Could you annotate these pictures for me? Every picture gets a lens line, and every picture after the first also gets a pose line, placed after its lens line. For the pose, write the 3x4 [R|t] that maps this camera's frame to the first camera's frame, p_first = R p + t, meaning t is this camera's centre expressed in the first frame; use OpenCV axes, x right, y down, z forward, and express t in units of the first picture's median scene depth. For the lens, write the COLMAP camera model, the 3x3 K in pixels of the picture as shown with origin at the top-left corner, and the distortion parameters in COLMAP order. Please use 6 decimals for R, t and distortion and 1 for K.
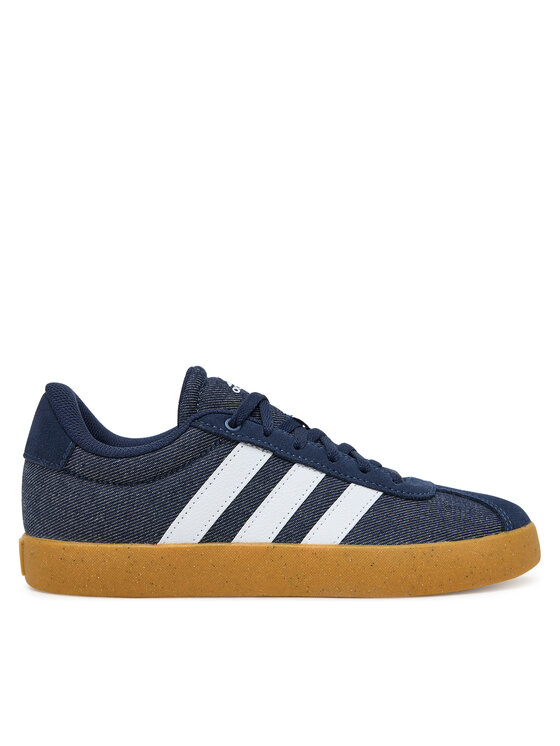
lens RADIAL K [[1314.1, 0, 279.8], [0, 1314.1, 372.9], [0, 0, 1]] dist [-0.034000, 0.000000]
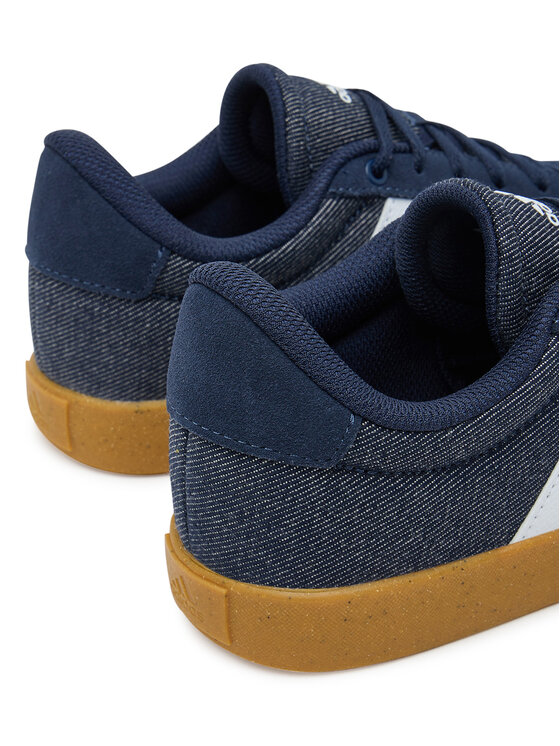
lens RADIAL K [[1155.1, 0, 280.6], [0, 1155.1, 372.9], [0, 0, 1]] dist [-0.051493, 0.000000]
pose [[0.968375, -0.181008, 0.171712, -0.249892], [0.097417, 0.907914, 0.407678, -0.130827], [-0.229693, -0.378058, 0.896835, 0.637747]]
